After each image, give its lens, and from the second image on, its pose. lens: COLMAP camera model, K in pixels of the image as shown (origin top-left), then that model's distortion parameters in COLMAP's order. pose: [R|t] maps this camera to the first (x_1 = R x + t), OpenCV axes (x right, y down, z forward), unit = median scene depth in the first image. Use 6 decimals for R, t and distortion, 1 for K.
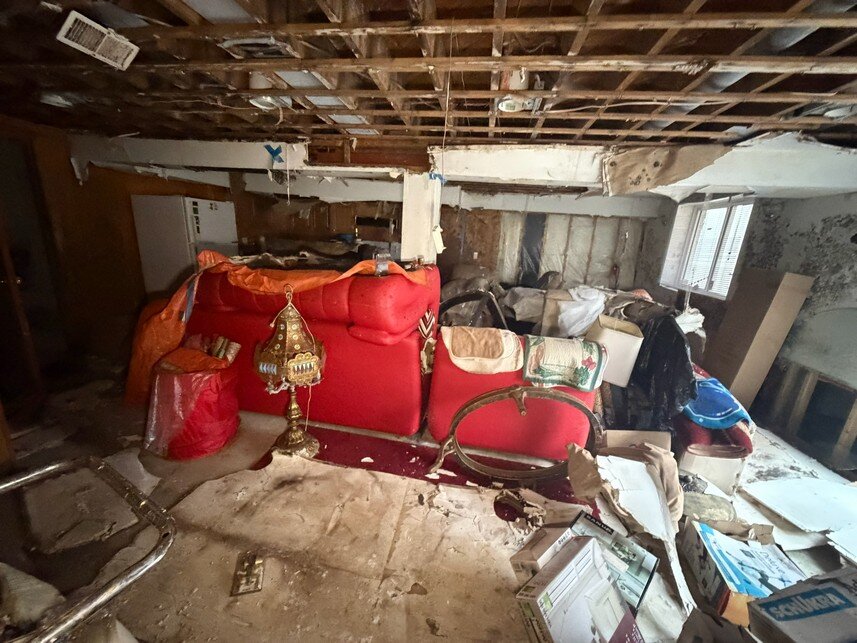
lens RADIAL K [[339.3, 0, 428.0], [0, 339.3, 322.6], [0, 0, 1]] dist [-0.000551, -0.000131]
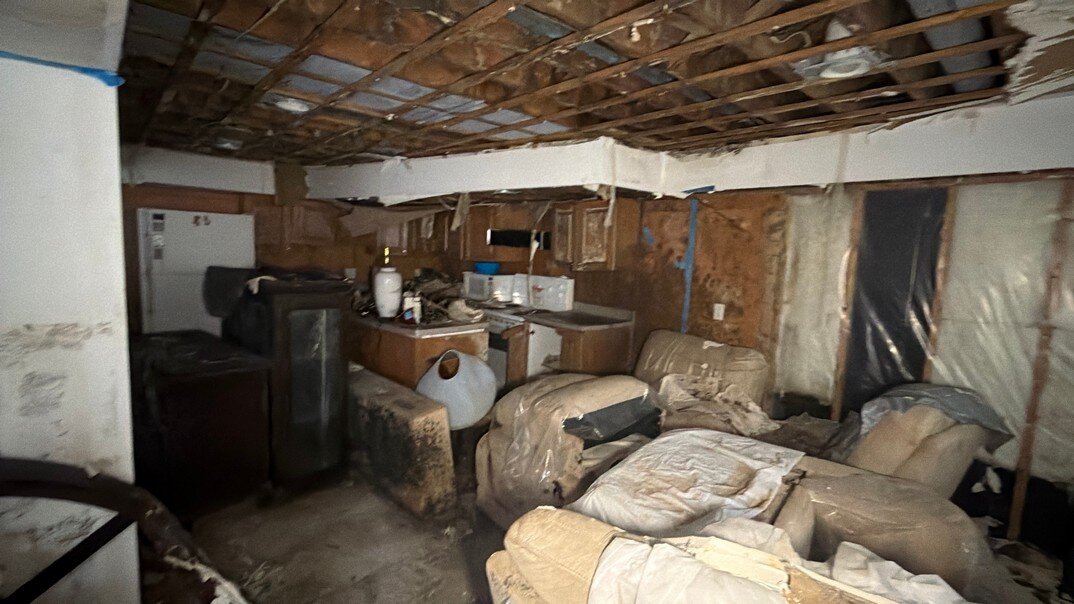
lens RADIAL K [[491.1, 0, 539.1], [0, 491.1, 304.1], [0, 0, 1]] dist [0.004608, 0.000784]
pose [[0.793408, 0.037389, -0.607541, 0.323353], [-0.149318, 0.979569, -0.134715, -0.104970], [0.590092, 0.197601, 0.782781, 0.458853]]
